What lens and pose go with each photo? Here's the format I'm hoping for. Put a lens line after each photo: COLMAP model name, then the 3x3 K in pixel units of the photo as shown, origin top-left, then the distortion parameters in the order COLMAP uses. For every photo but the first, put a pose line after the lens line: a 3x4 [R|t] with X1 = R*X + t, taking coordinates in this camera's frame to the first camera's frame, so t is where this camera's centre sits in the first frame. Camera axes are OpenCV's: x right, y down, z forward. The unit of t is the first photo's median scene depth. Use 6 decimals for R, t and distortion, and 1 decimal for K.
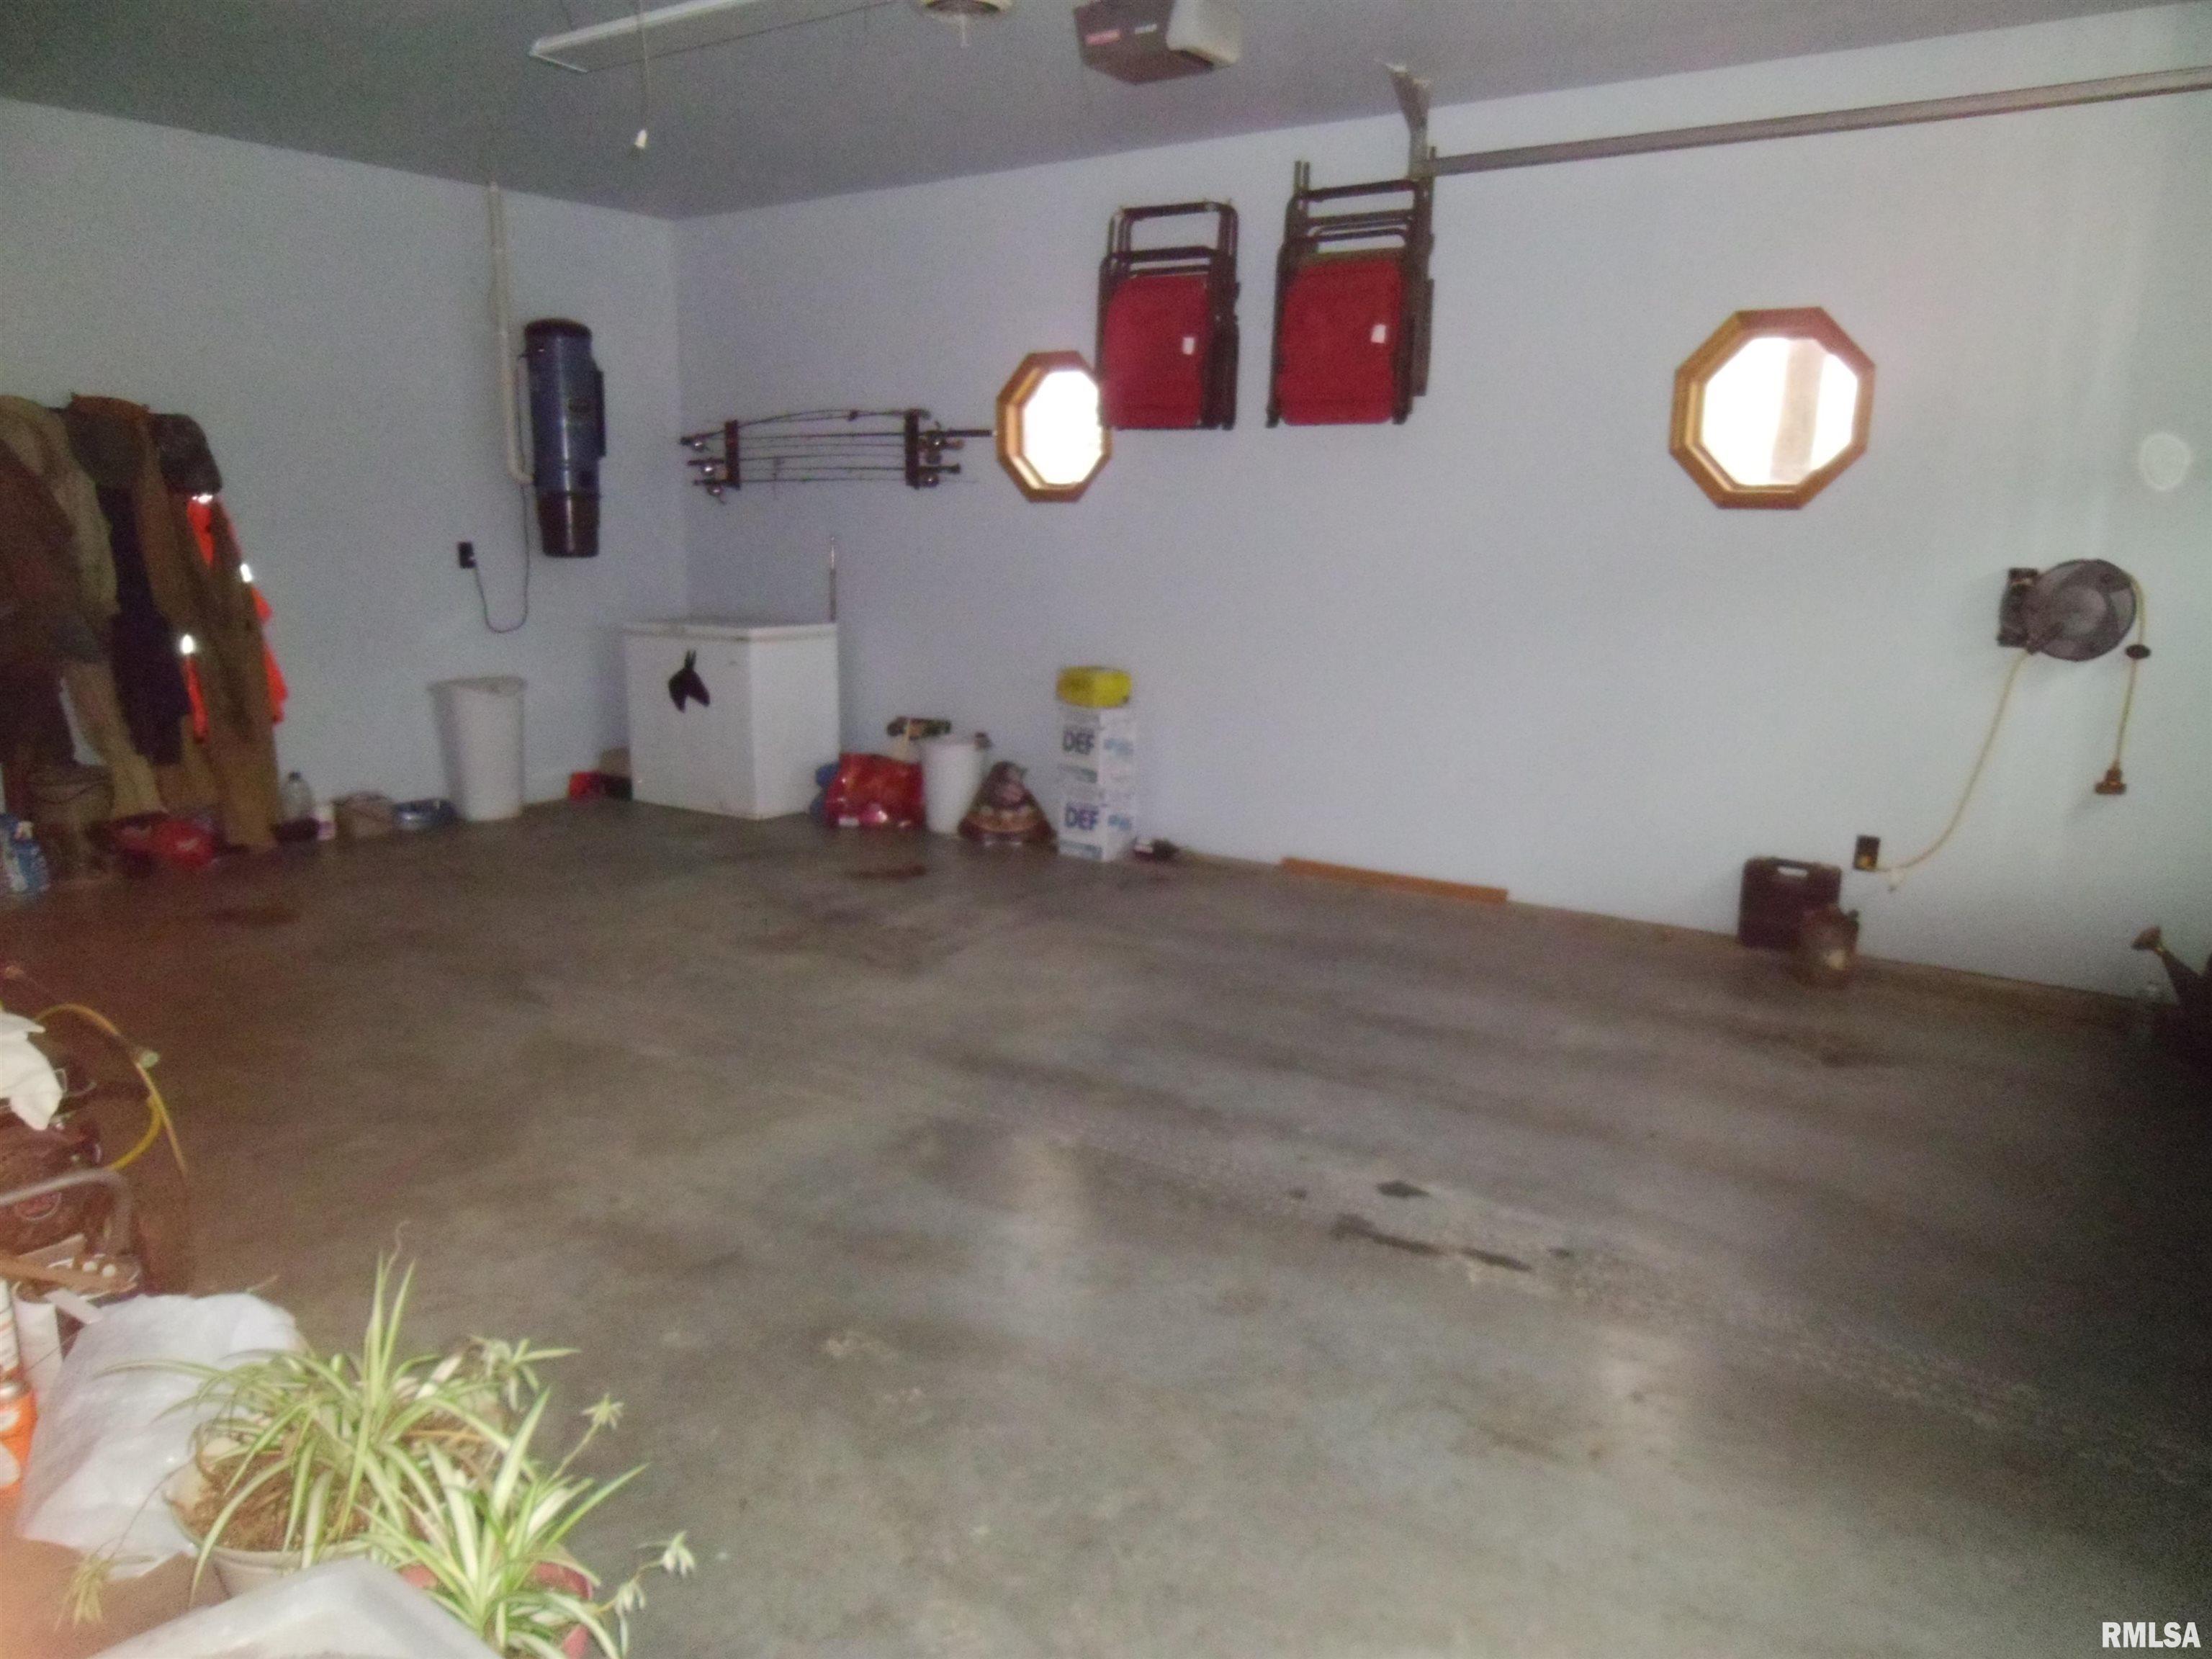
lens RADIAL K [[1645.4, 0, 1103.4], [0, 1645.4, 847.8], [0, 0, 1]] dist [-0.001302, 0.000218]
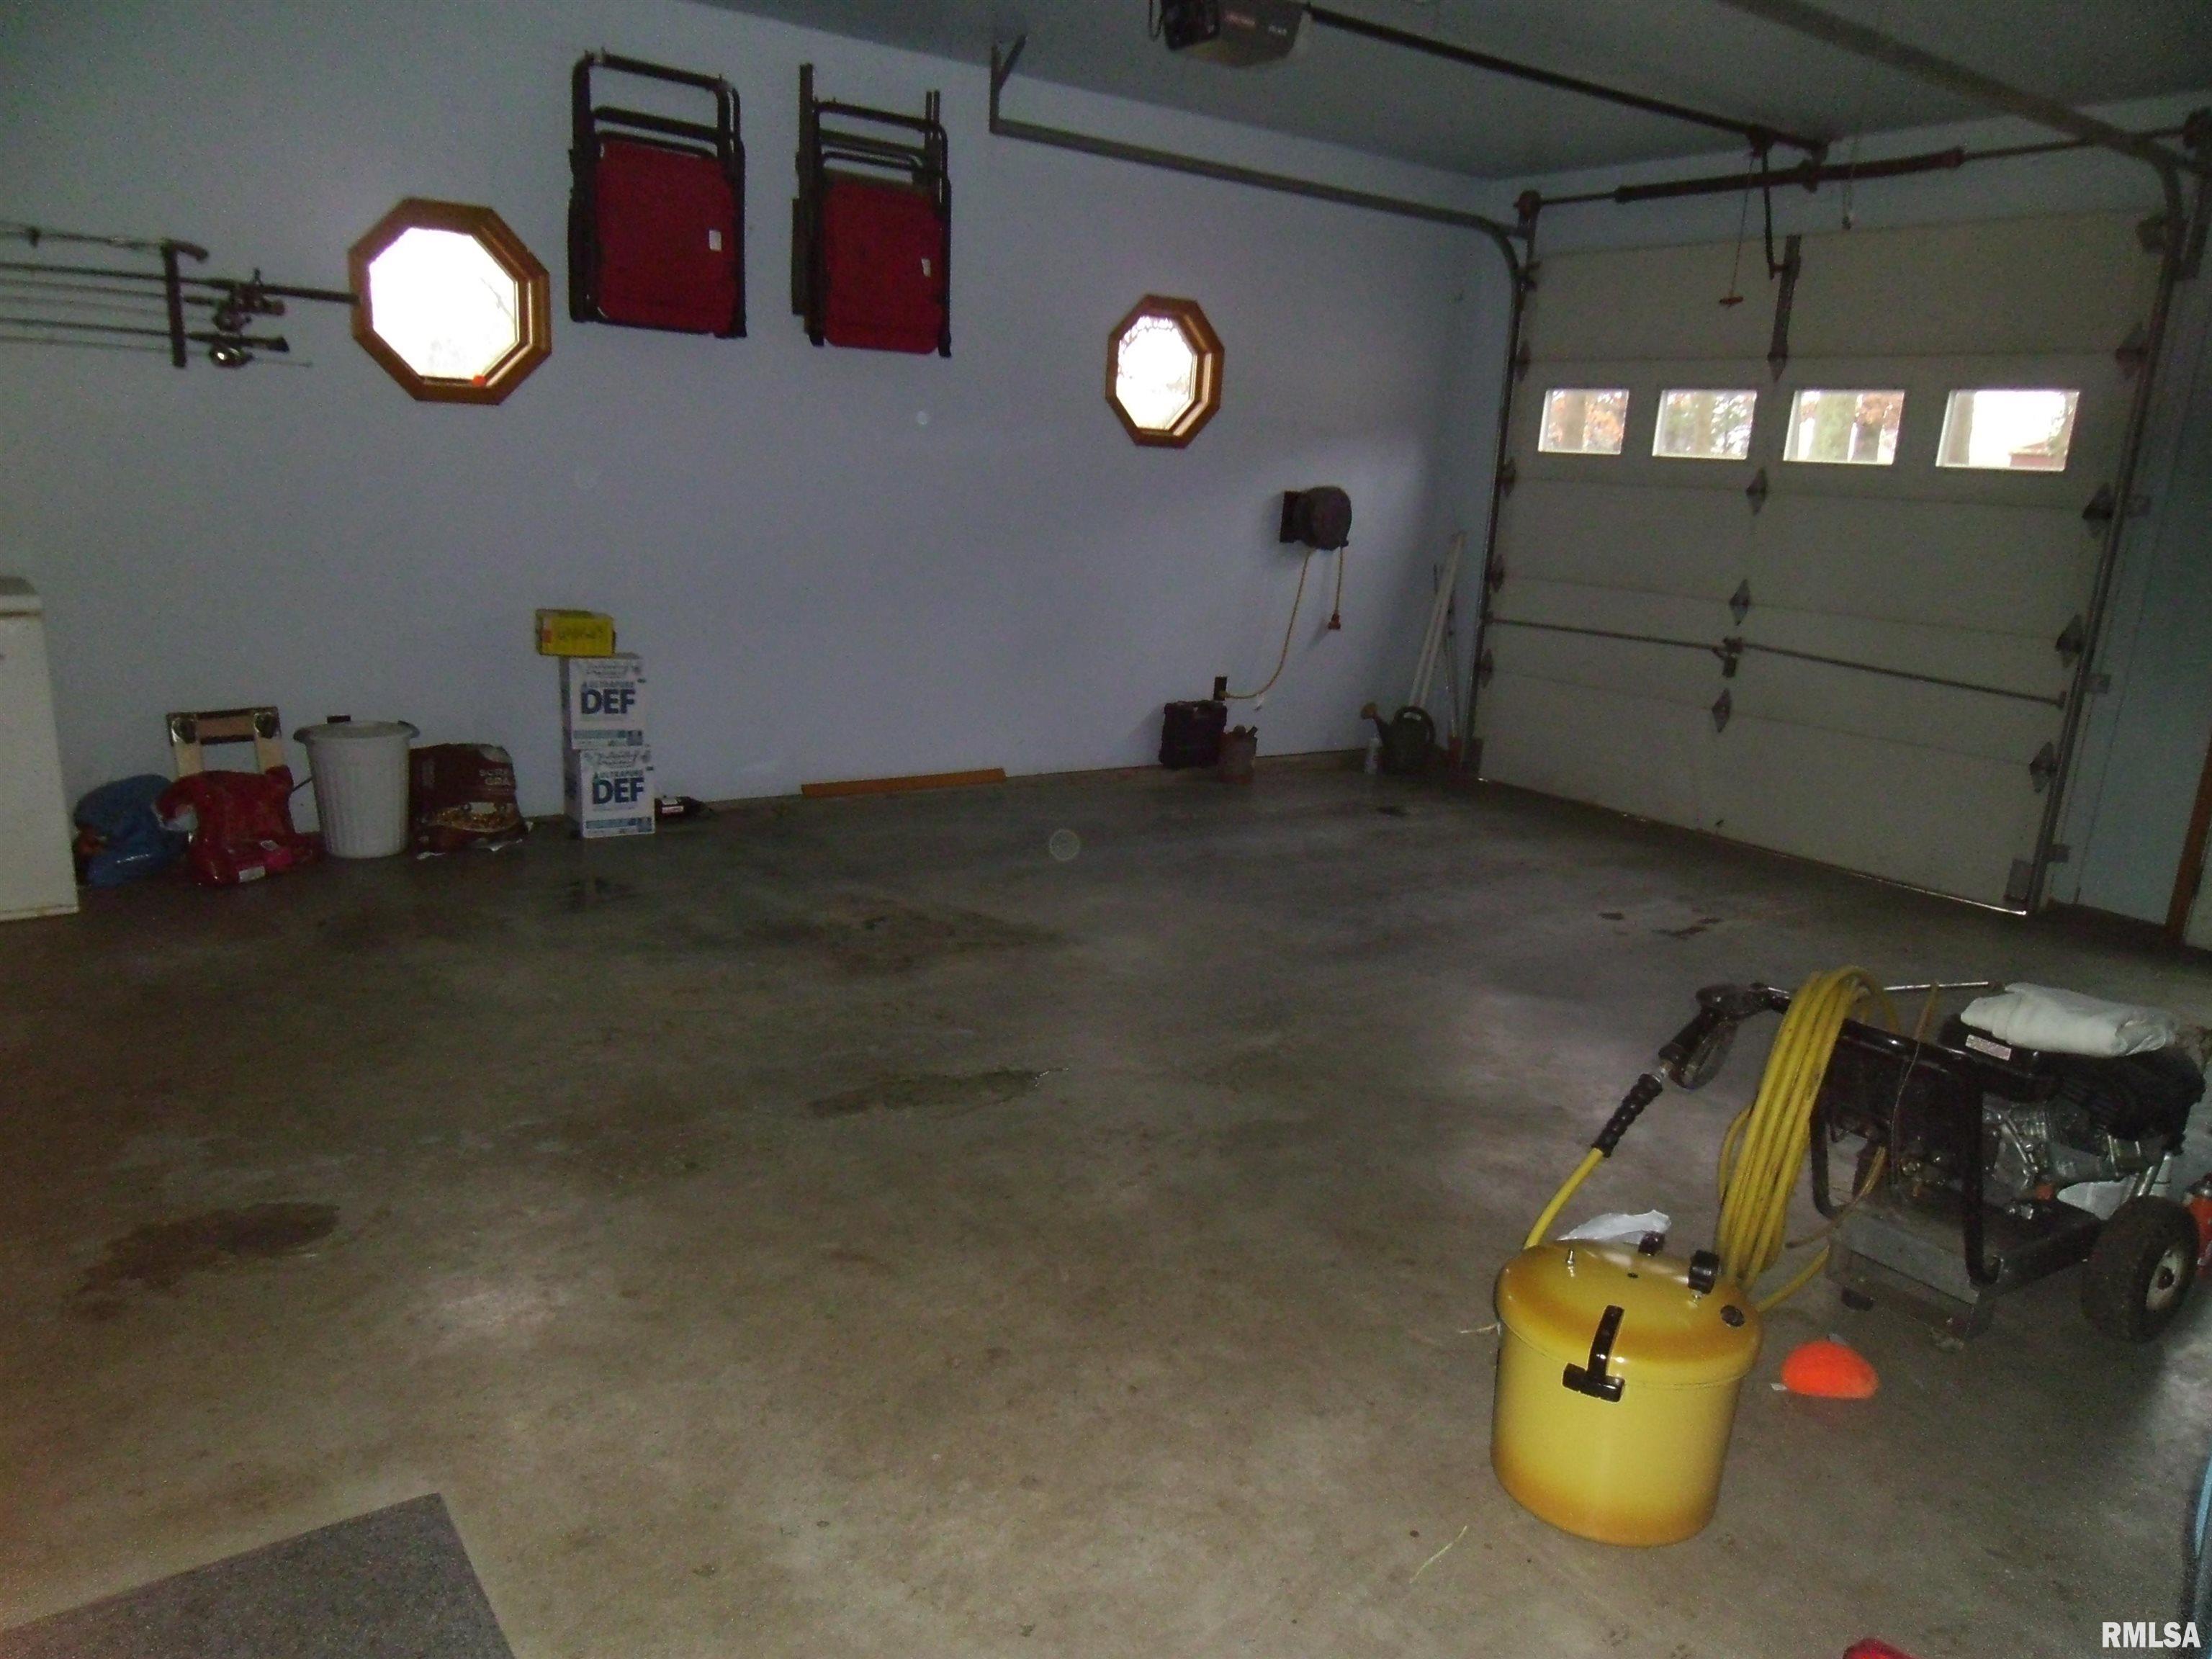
lens RADIAL K [[1626.2, 0, 1106.0], [0, 1626.2, 829.5], [0, 0, 1]] dist [0.069083, -0.064990]
pose [[0.305466, -0.210565, 0.928630, -0.808516], [0.141536, 0.974450, 0.174397, -0.122201], [-0.941625, 0.078162, 0.327464, 0.546174]]
